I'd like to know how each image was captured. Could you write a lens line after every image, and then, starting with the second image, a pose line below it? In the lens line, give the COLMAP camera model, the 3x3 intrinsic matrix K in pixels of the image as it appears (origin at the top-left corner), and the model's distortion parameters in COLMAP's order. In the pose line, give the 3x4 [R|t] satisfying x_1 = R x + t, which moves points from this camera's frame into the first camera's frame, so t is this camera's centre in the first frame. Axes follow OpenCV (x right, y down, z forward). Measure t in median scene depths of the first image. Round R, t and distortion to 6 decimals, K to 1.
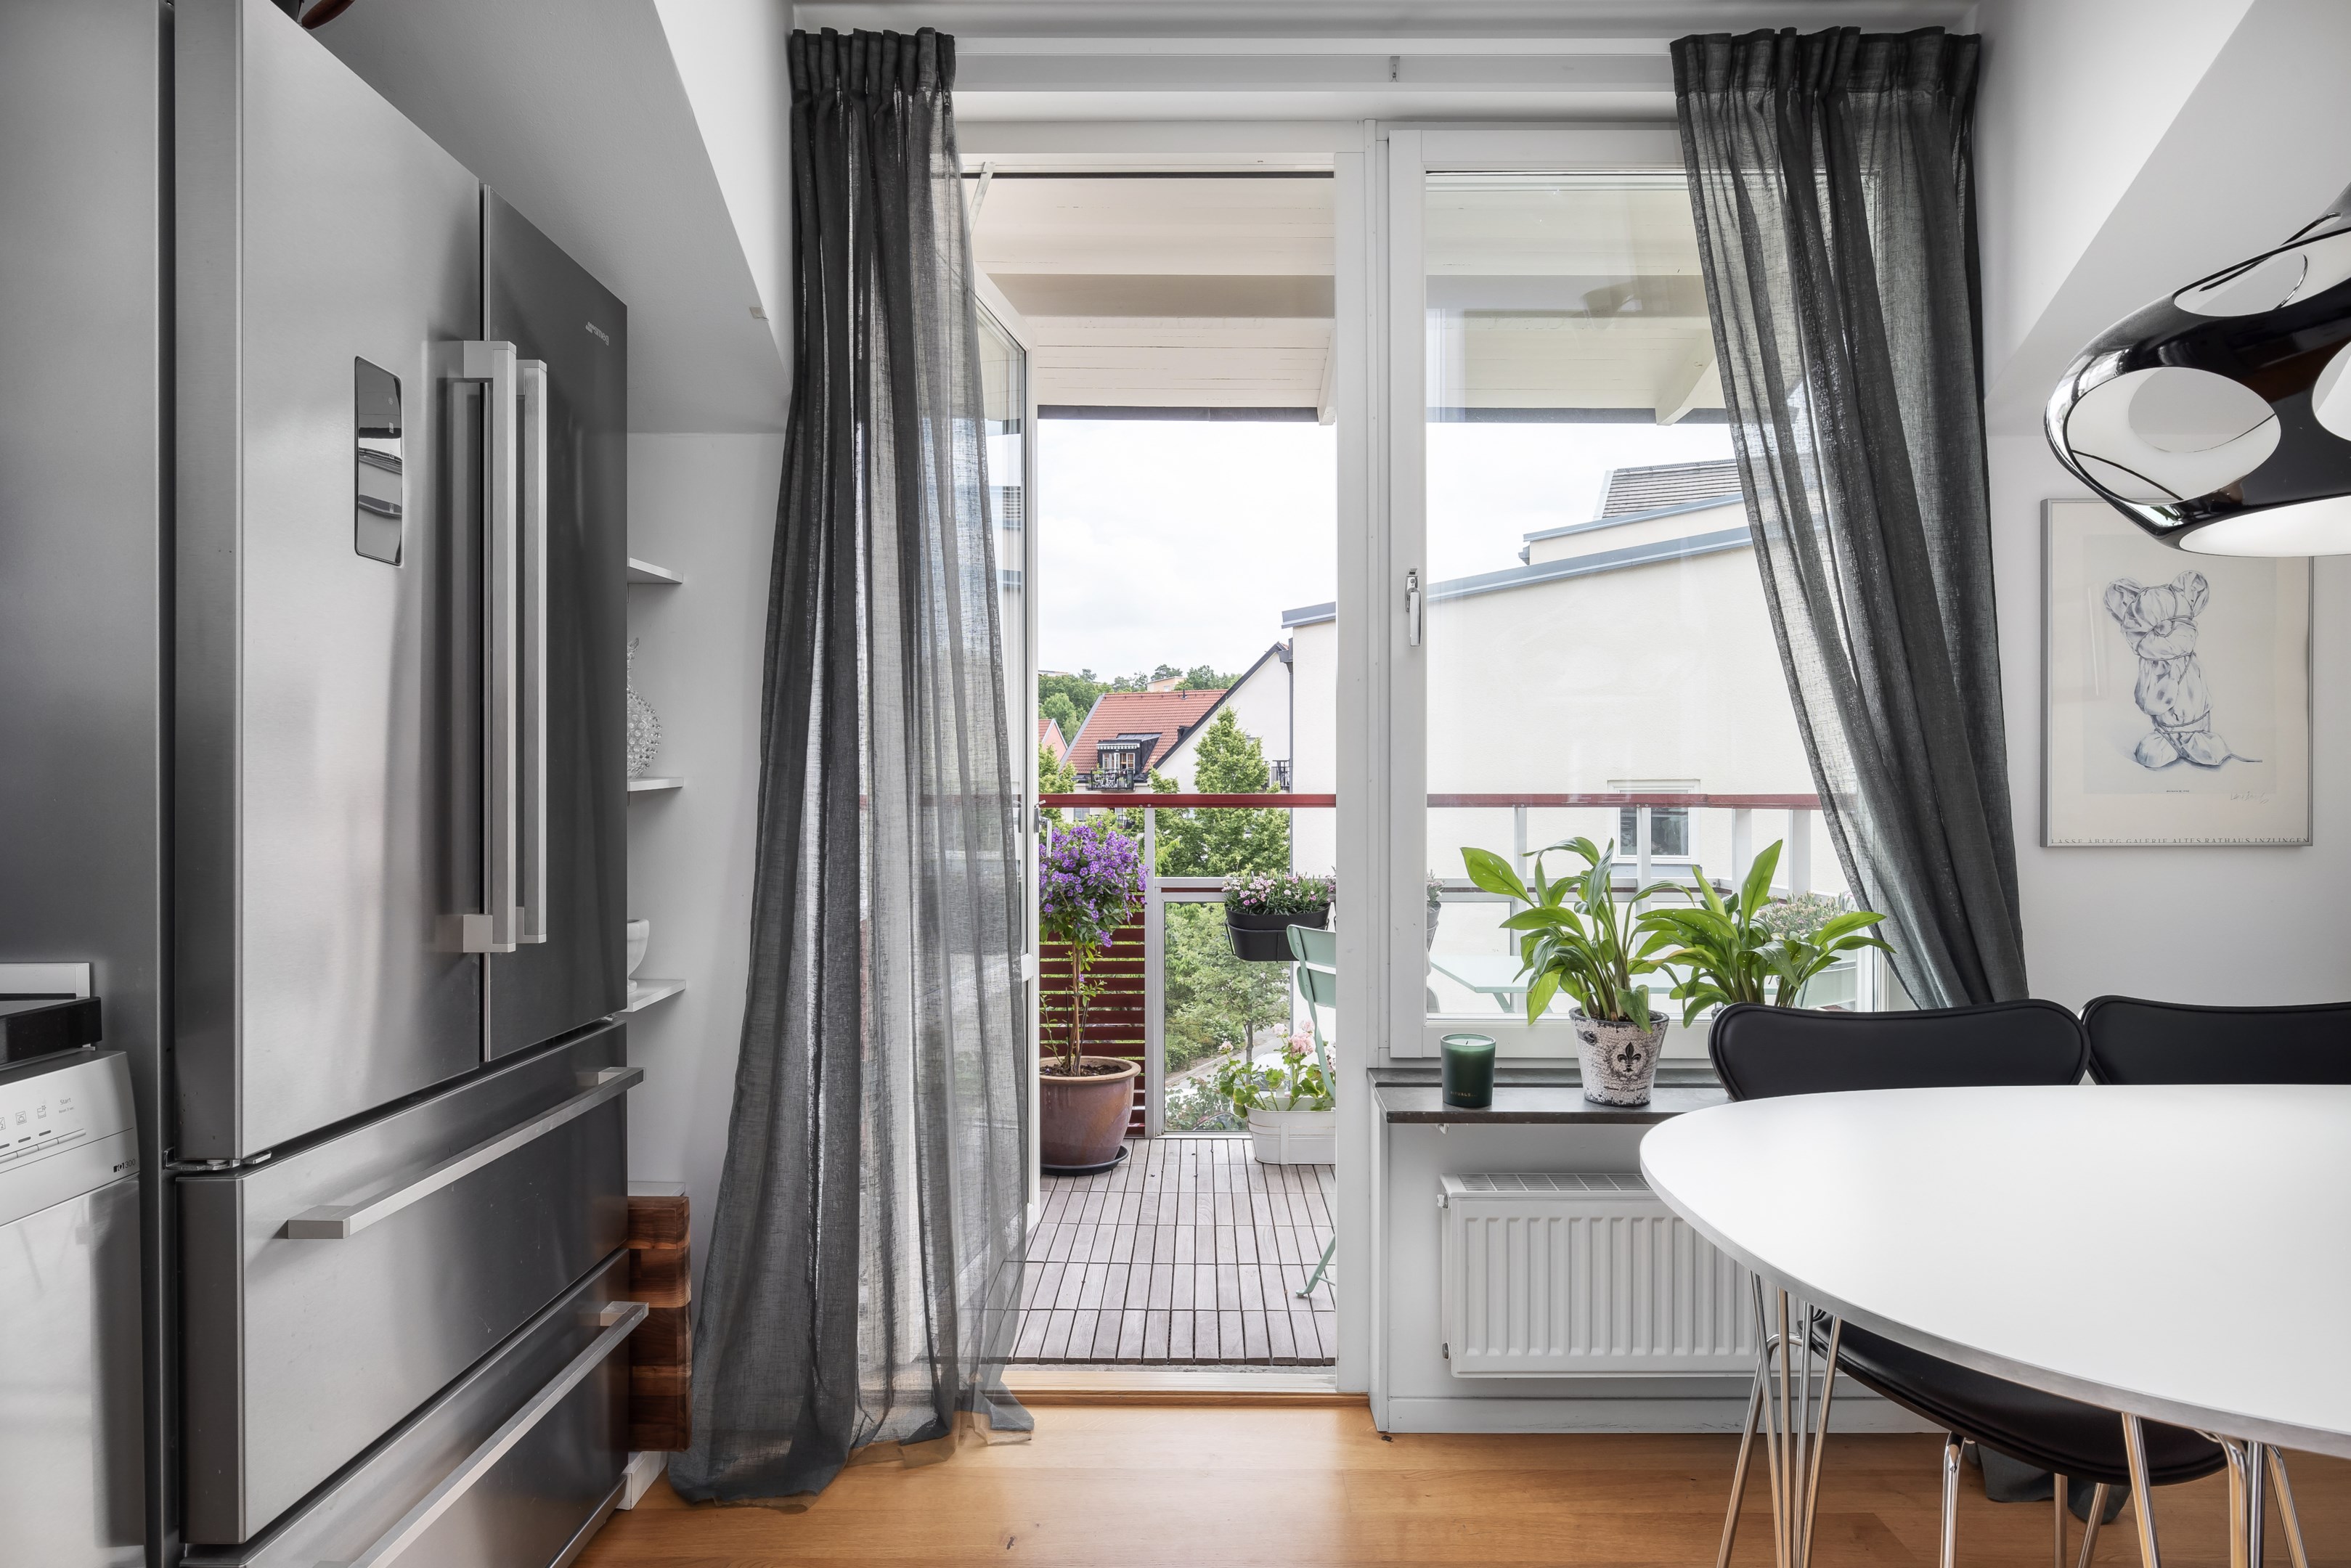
lens RADIAL K [[1362.0, 0, 1175.5], [0, 1362.0, 784.0], [0, 0, 1]] dist [-0.001166, 0.001612]
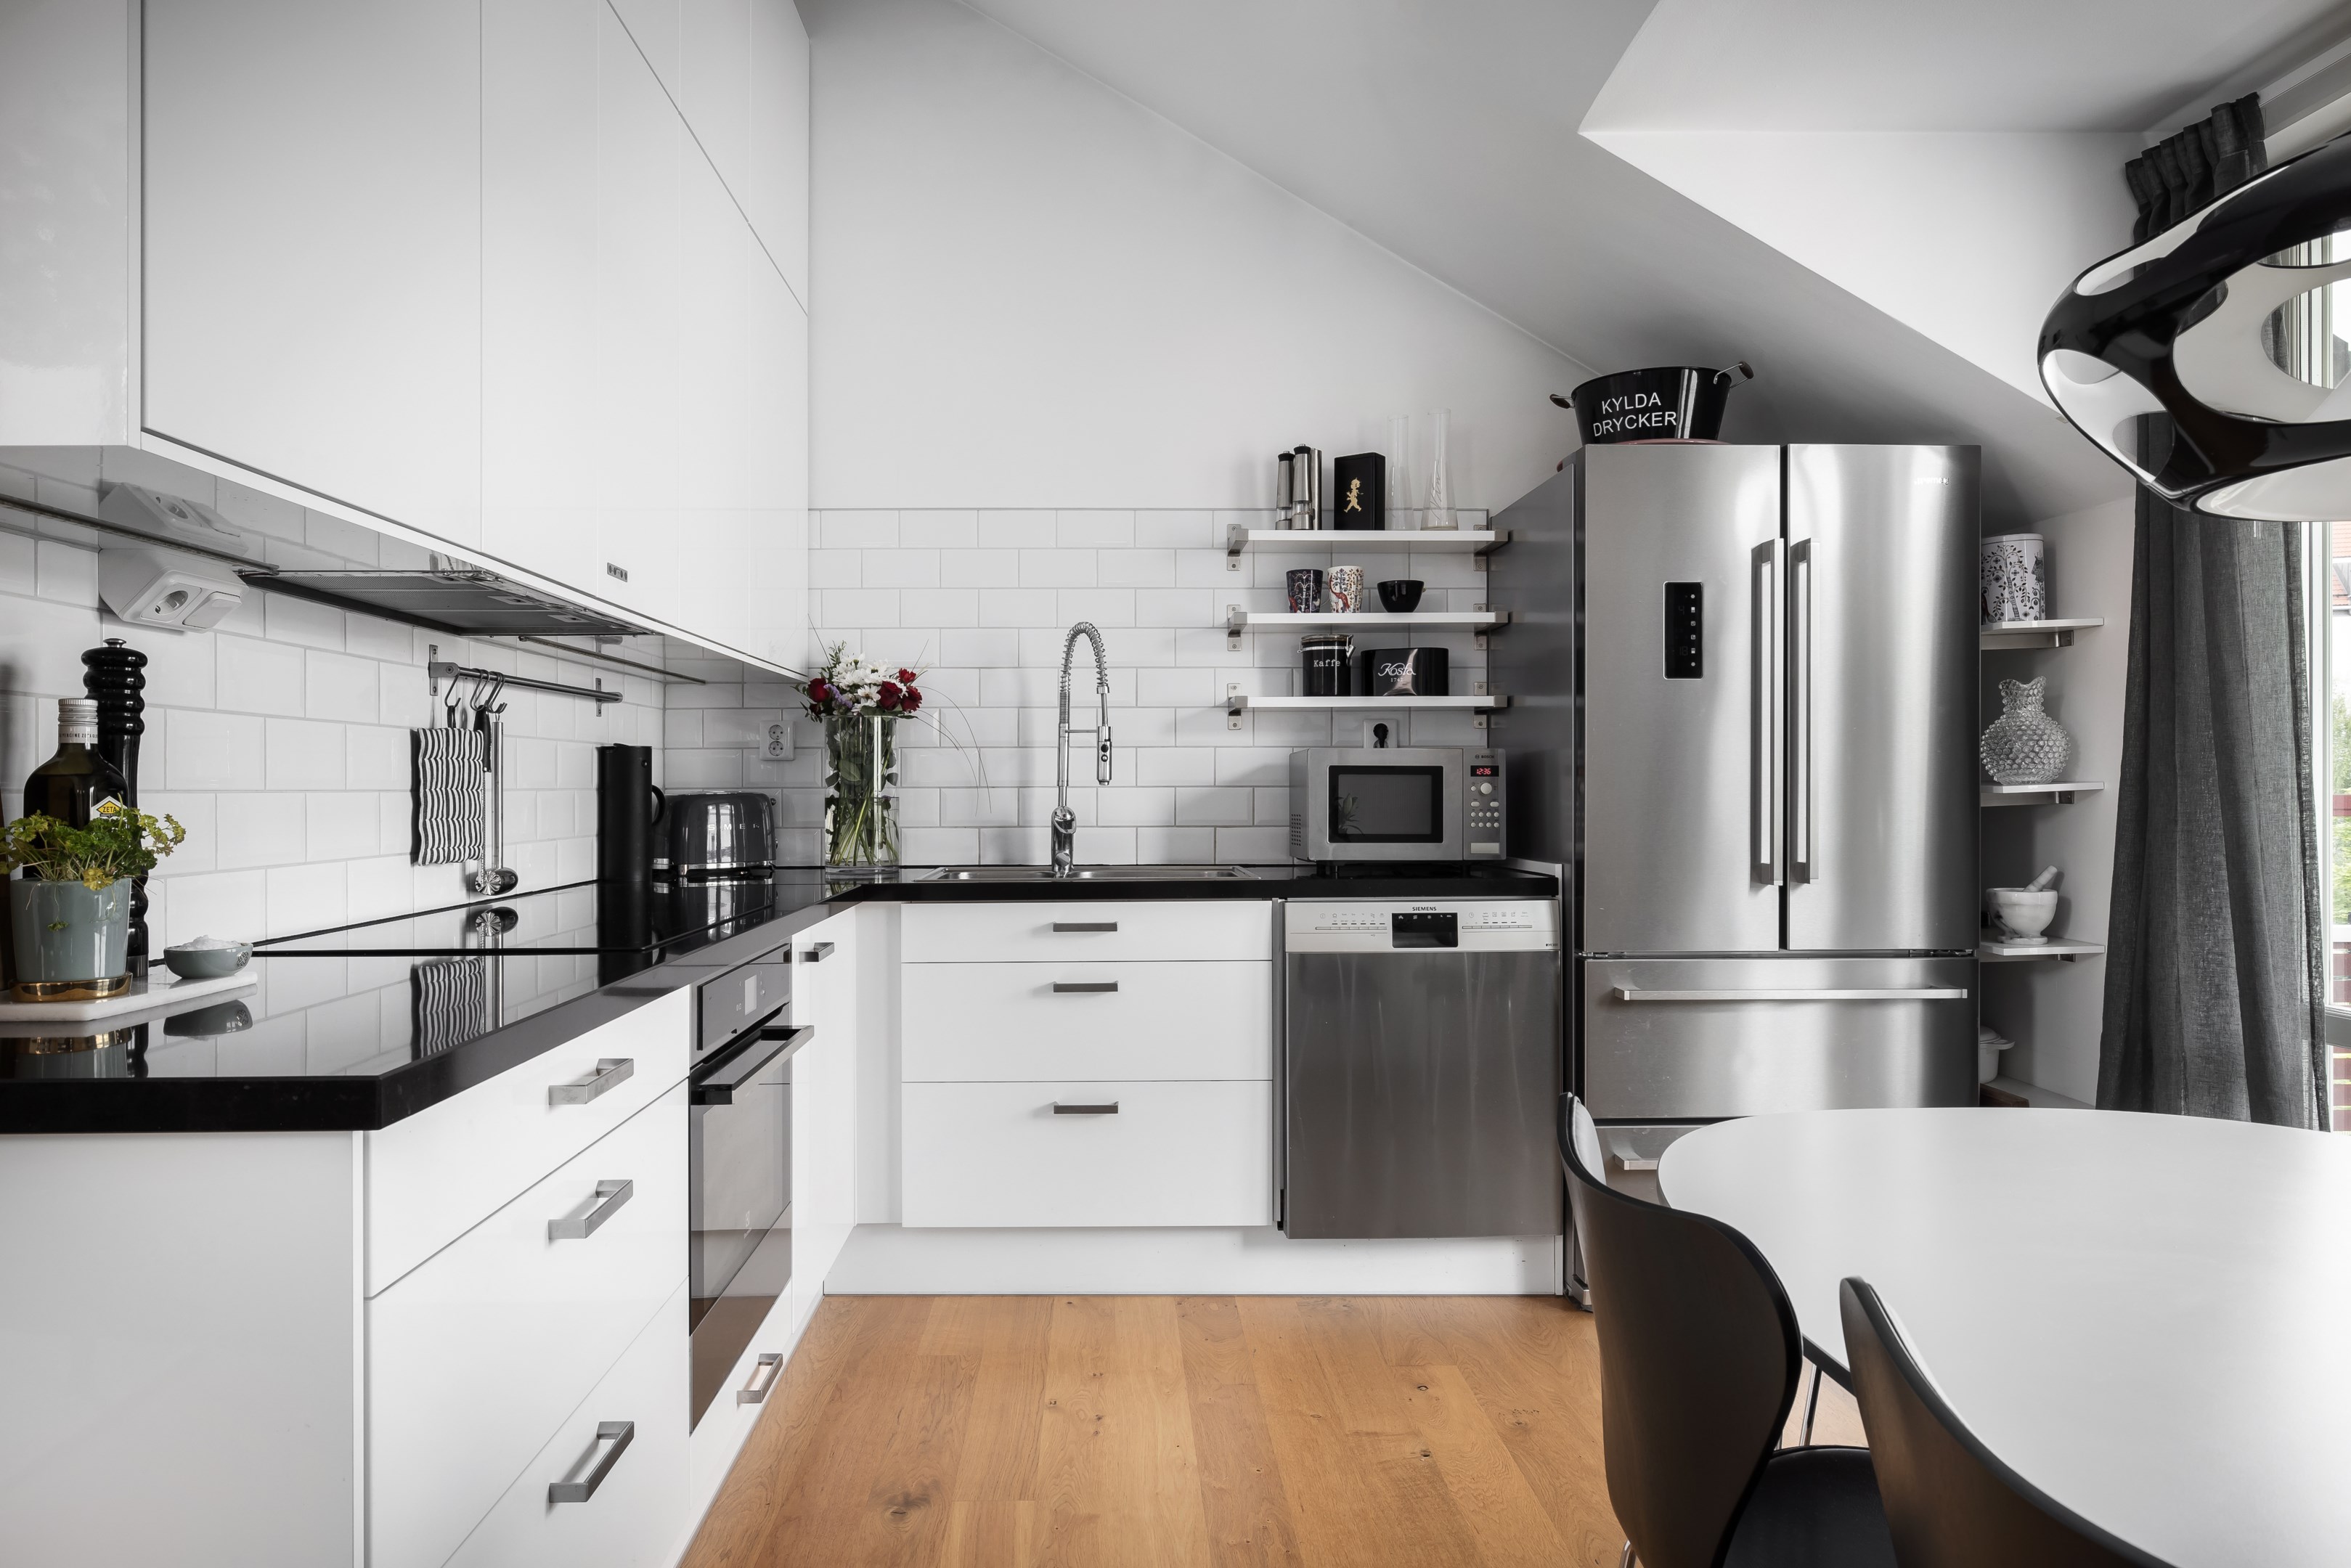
lens RADIAL K [[1387.0, 0, 1158.0], [0, 1387.0, 780.7], [0, 0, 1]] dist [-0.000334, 0.001338]
pose [[0.041156, -0.005490, -0.999138, 0.918472], [0.006792, 0.999963, -0.005215, -0.007075], [0.999130, -0.006571, 0.041192, 0.092091]]
